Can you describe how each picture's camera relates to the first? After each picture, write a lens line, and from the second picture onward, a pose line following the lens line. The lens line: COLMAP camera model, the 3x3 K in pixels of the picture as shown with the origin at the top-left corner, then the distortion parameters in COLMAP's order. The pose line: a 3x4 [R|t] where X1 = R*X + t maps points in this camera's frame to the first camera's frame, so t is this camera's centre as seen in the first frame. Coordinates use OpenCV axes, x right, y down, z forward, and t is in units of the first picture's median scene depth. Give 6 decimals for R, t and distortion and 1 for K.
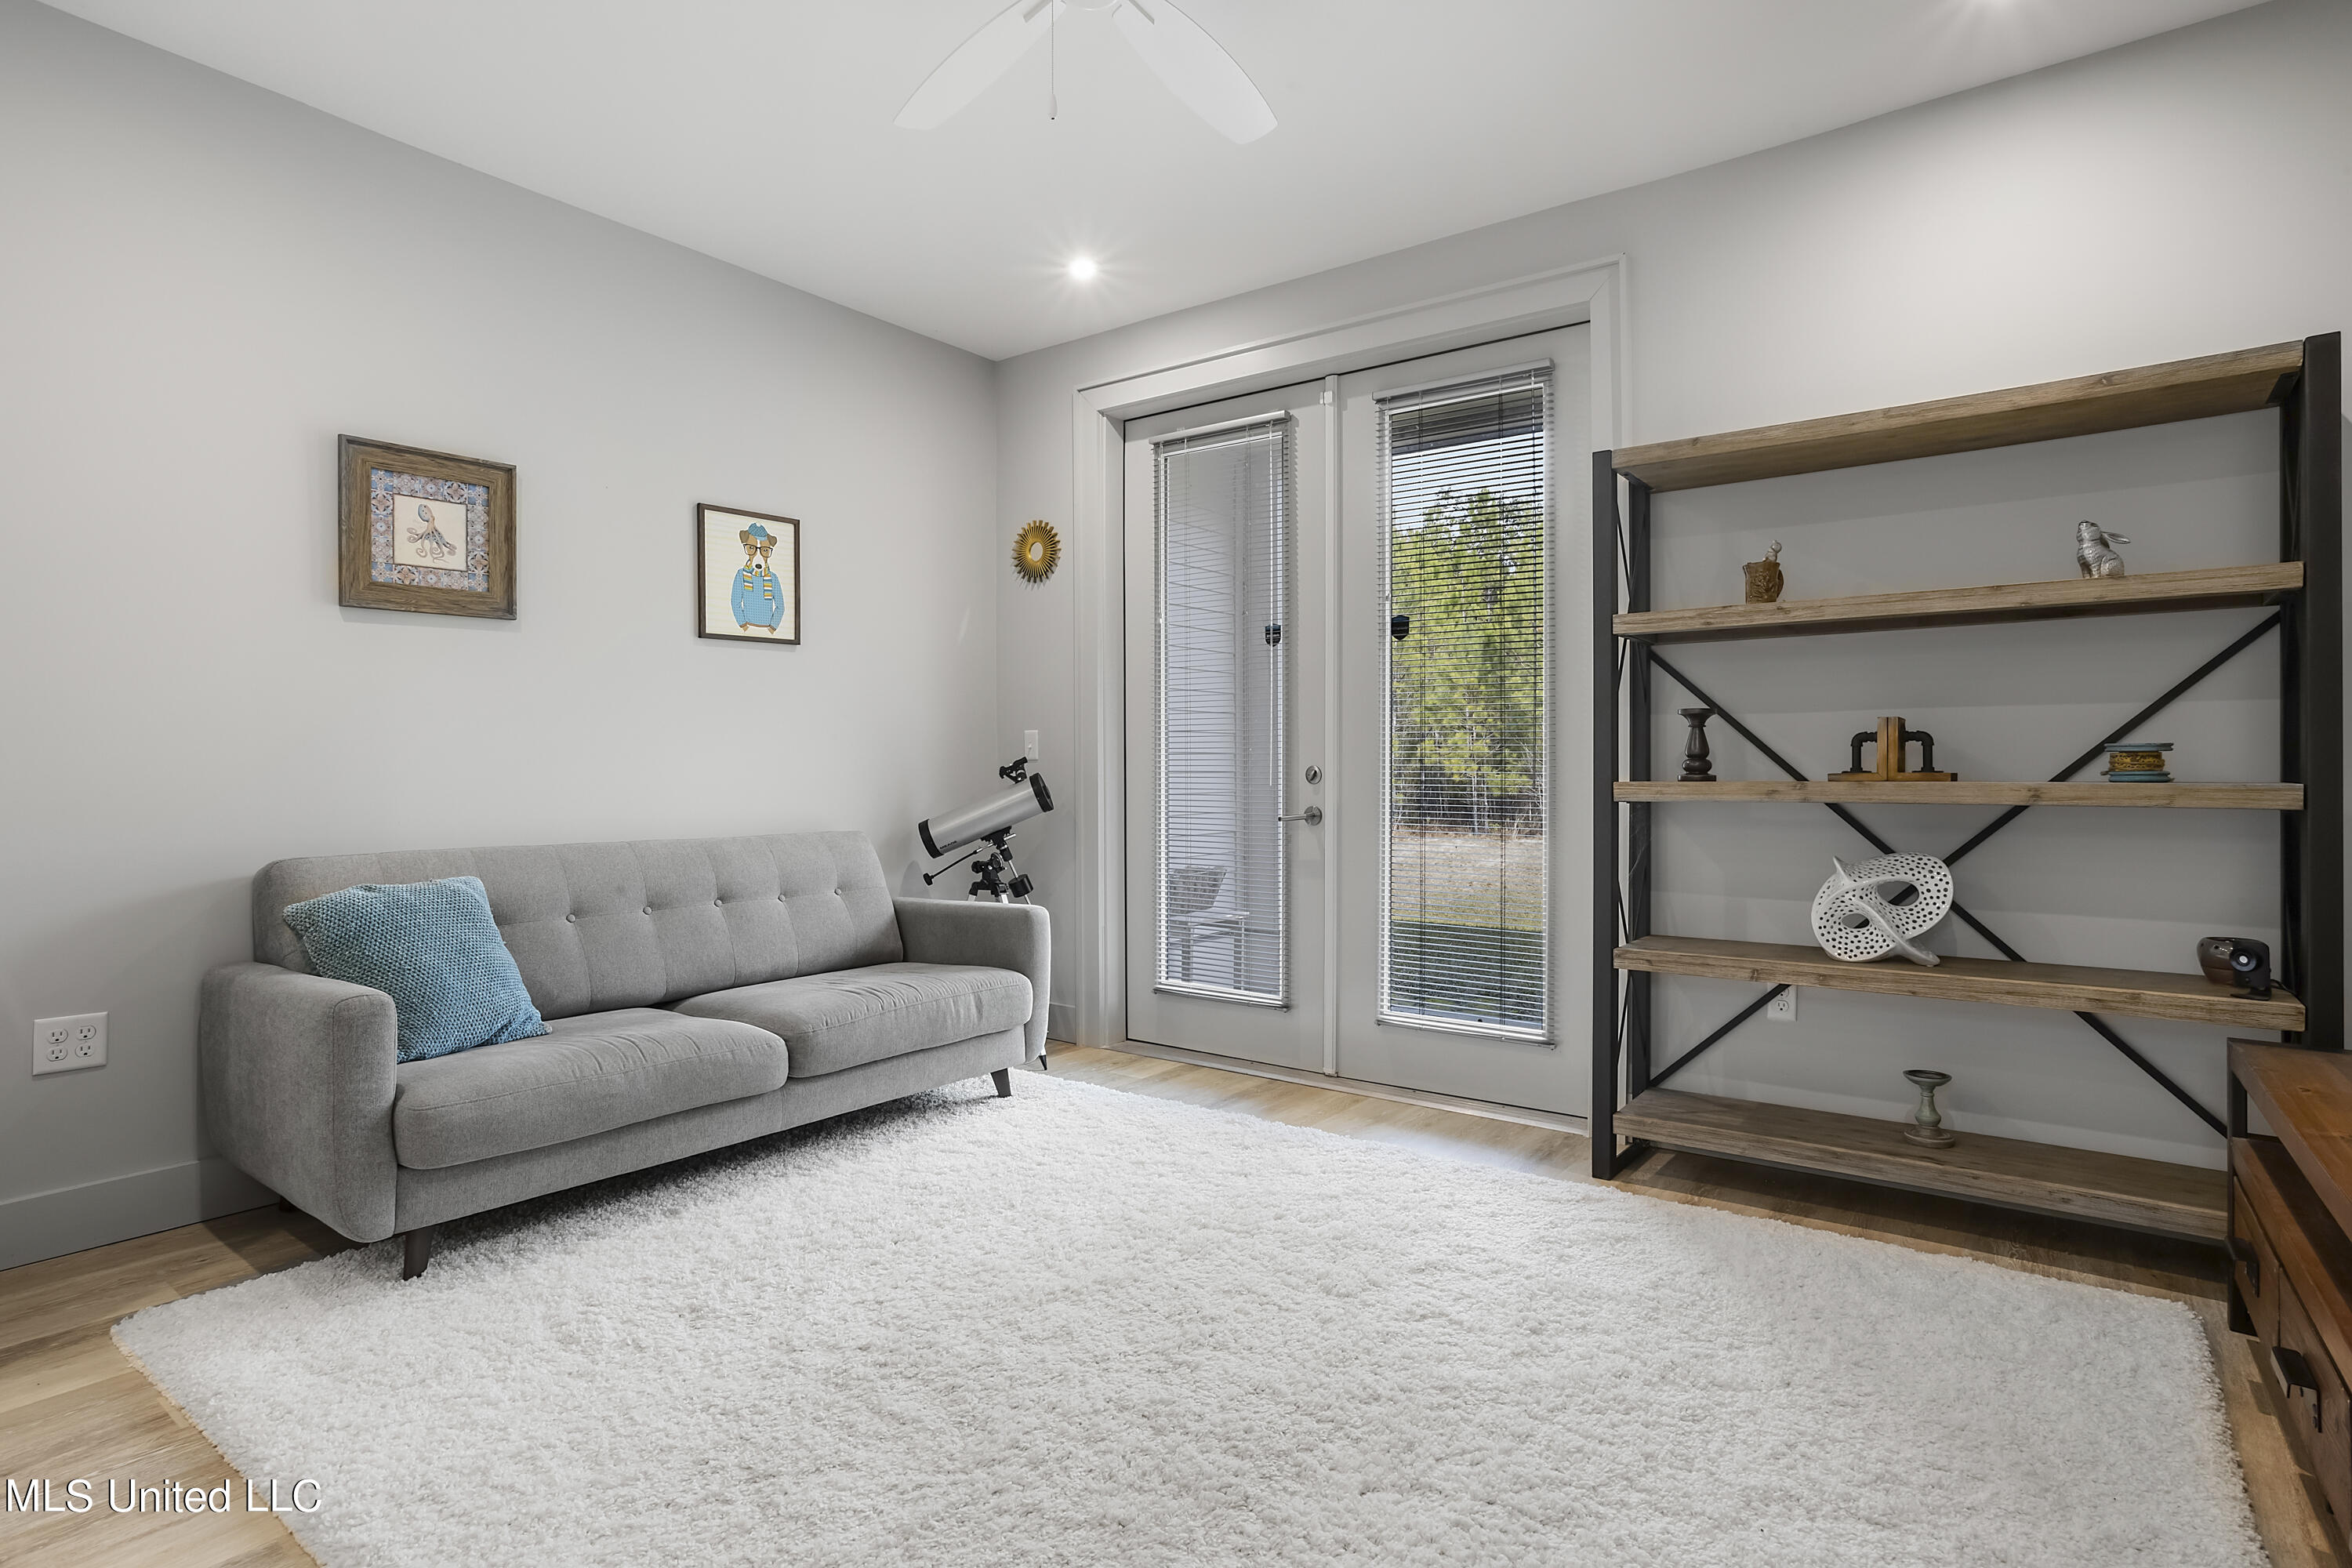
lens RADIAL K [[1204.6, 0, 1171.3], [0, 1204.6, 770.5], [0, 0, 1]] dist [-0.057606, 0.037131]
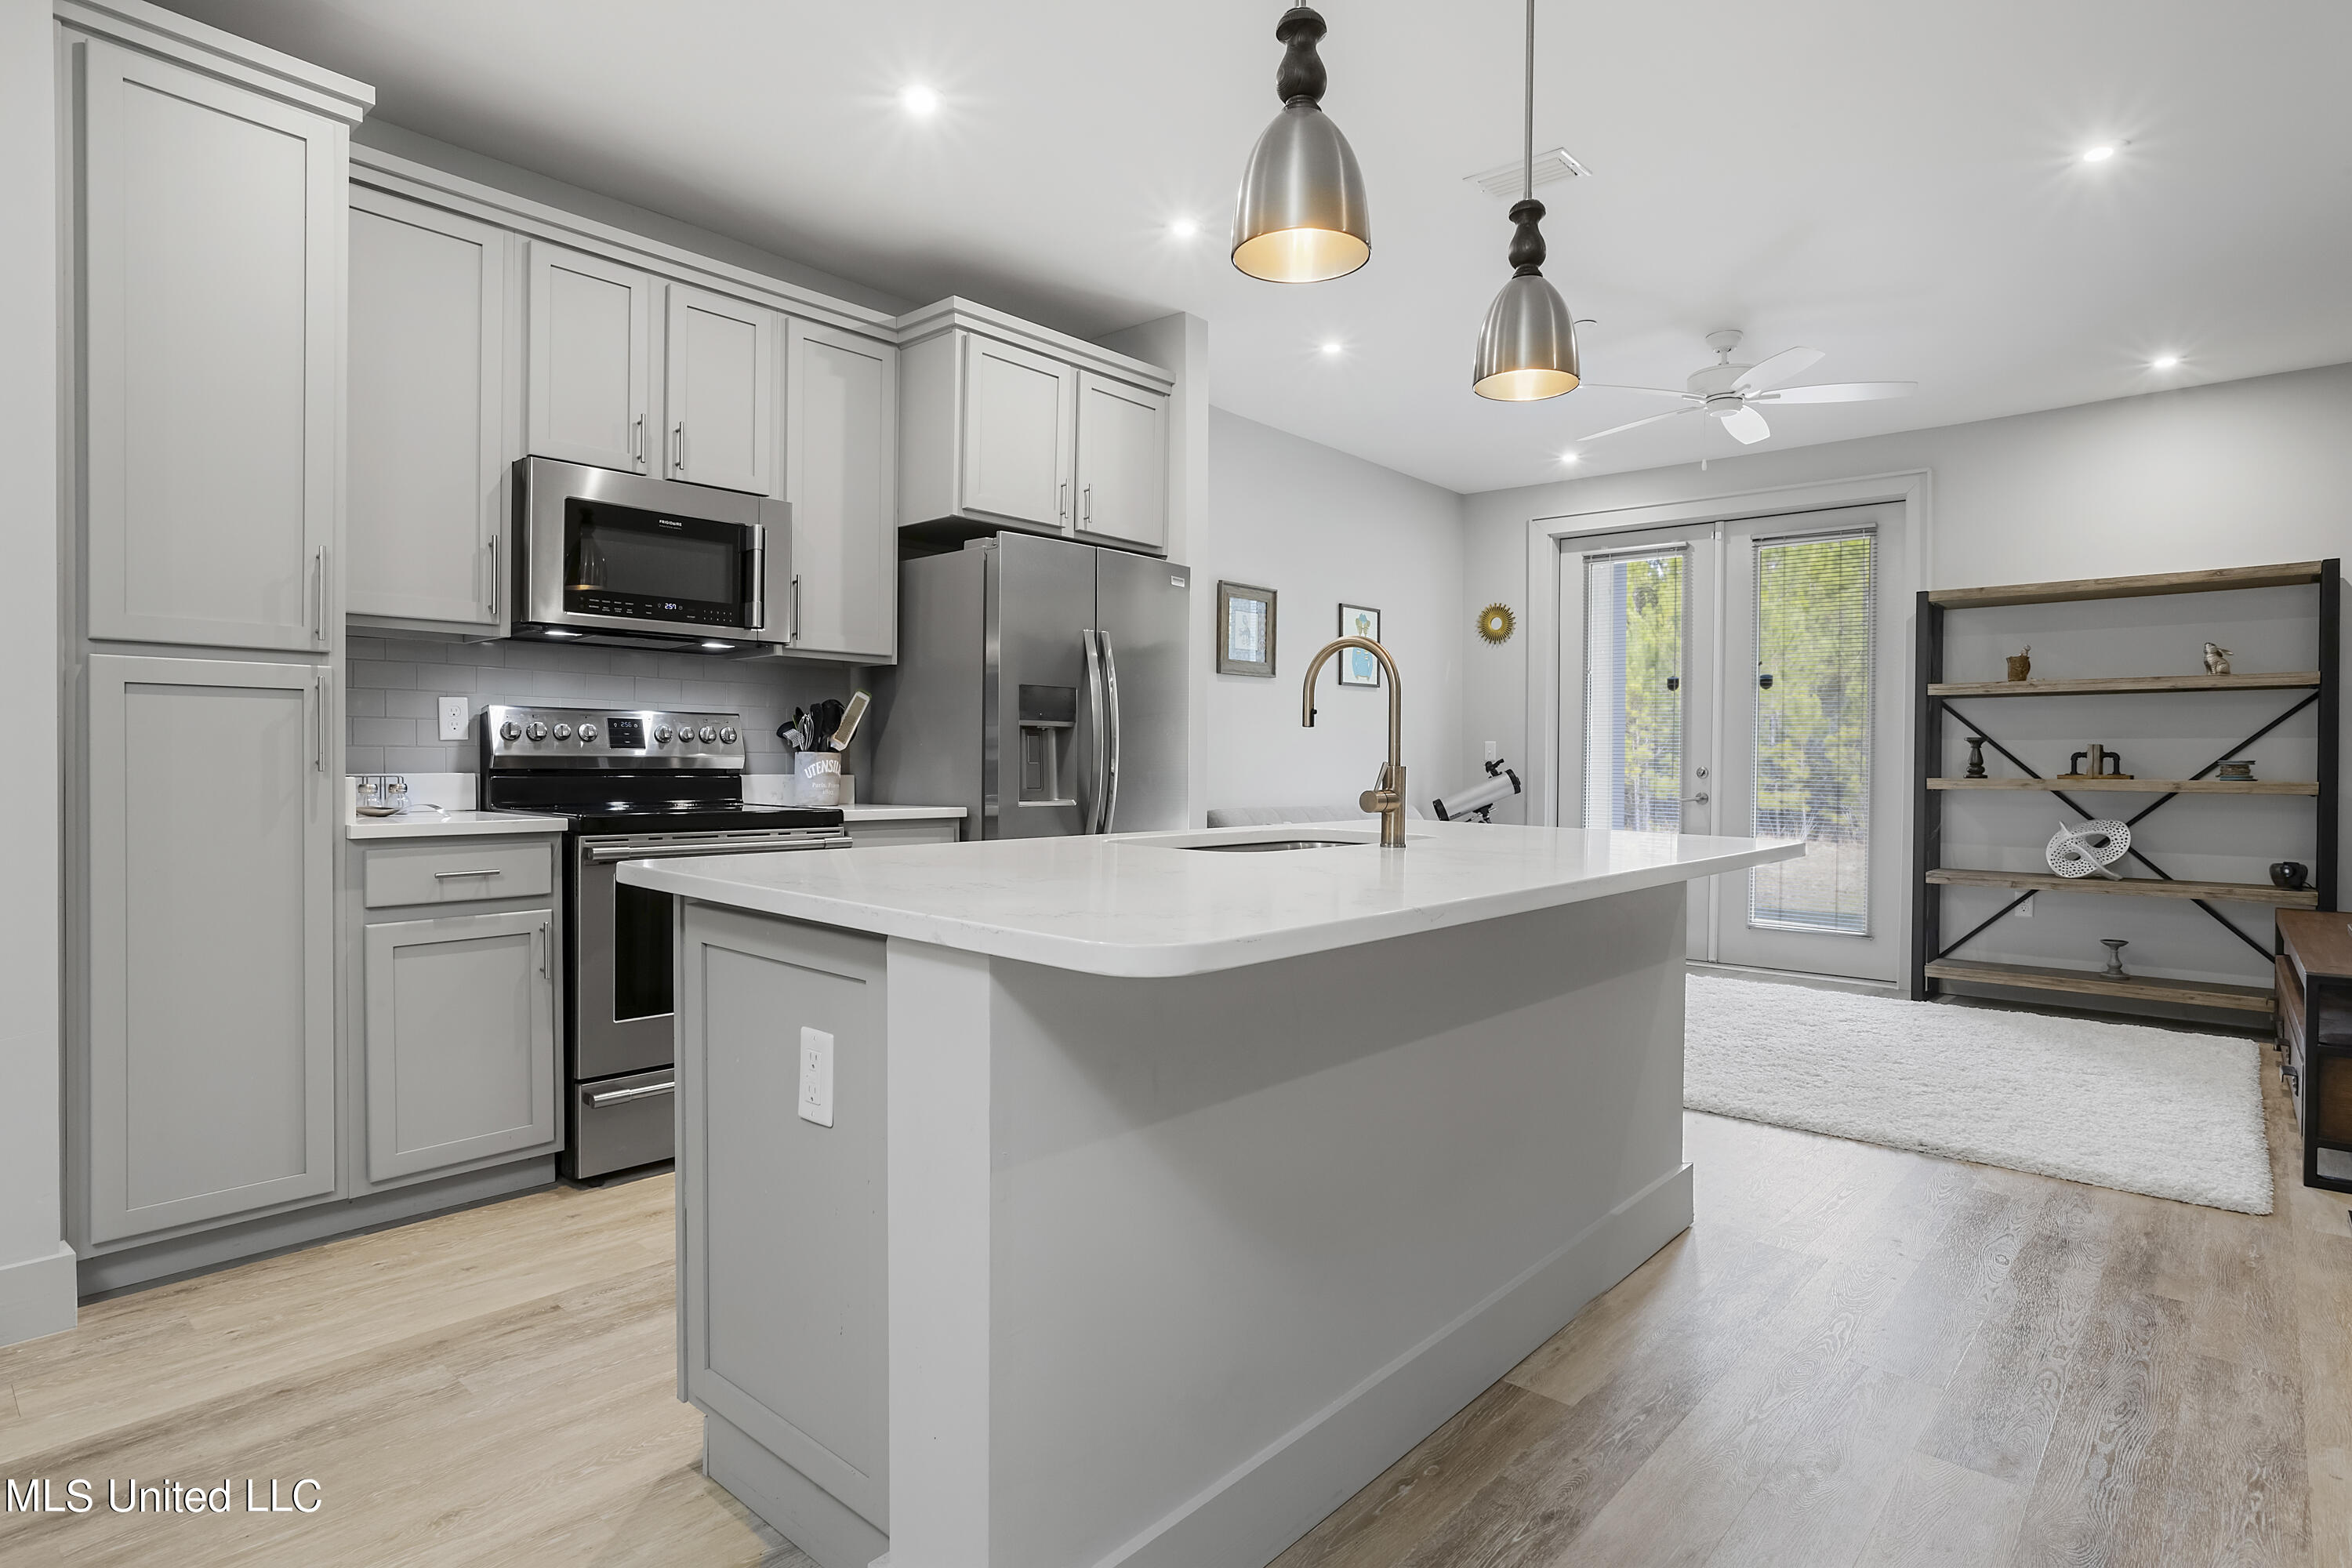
lens RADIAL K [[1232.0, 0, 1170.8], [0, 1232.0, 771.2], [0, 0, 1]] dist [-0.052052, 0.033942]
pose [[0.996247, 0.012441, -0.085663, -0.588775], [-0.012284, 0.999922, 0.002360, 0.008630], [0.085685, -0.001299, 0.996321, -0.883641]]
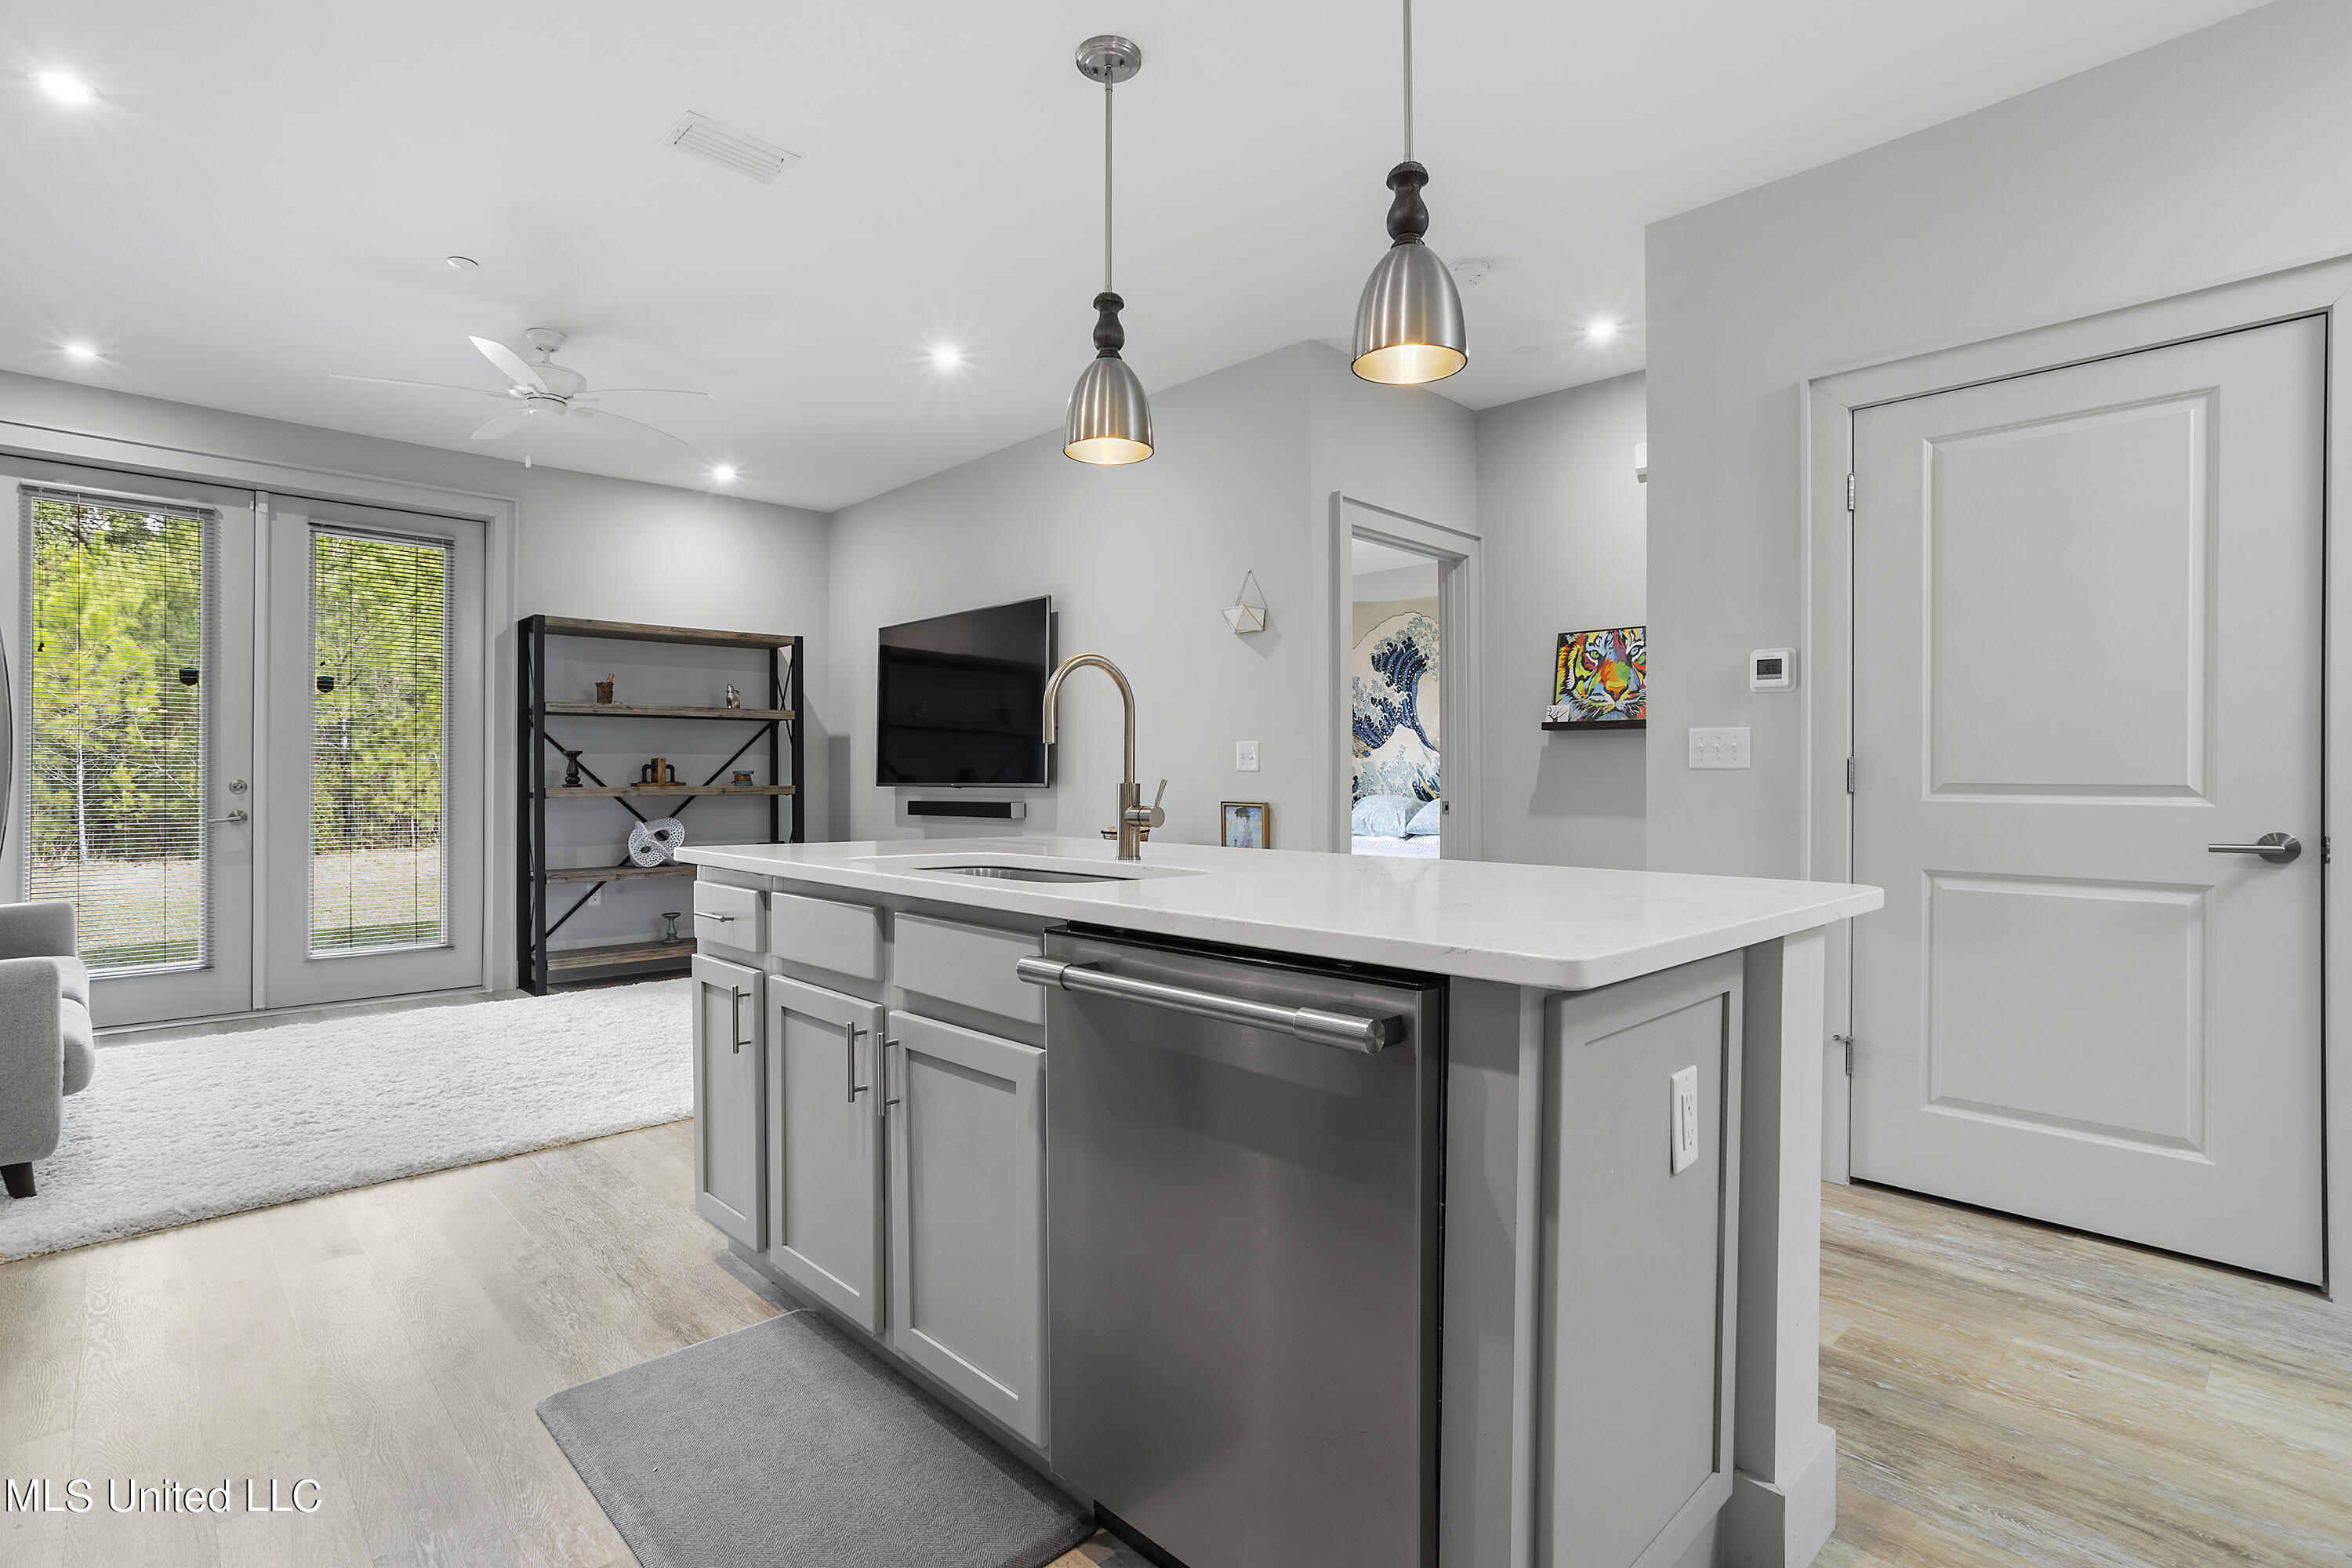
lens RADIAL K [[1128.6, 0, 1169.9], [0, 1128.6, 772.8], [0, 0, 1]] dist [-0.047830, 0.029298]
pose [[0.157761, 0.006547, 0.987456, -1.229796], [0.005794, 0.999955, -0.007556, 0.004195], [-0.987460, 0.006913, 0.157715, -0.272779]]
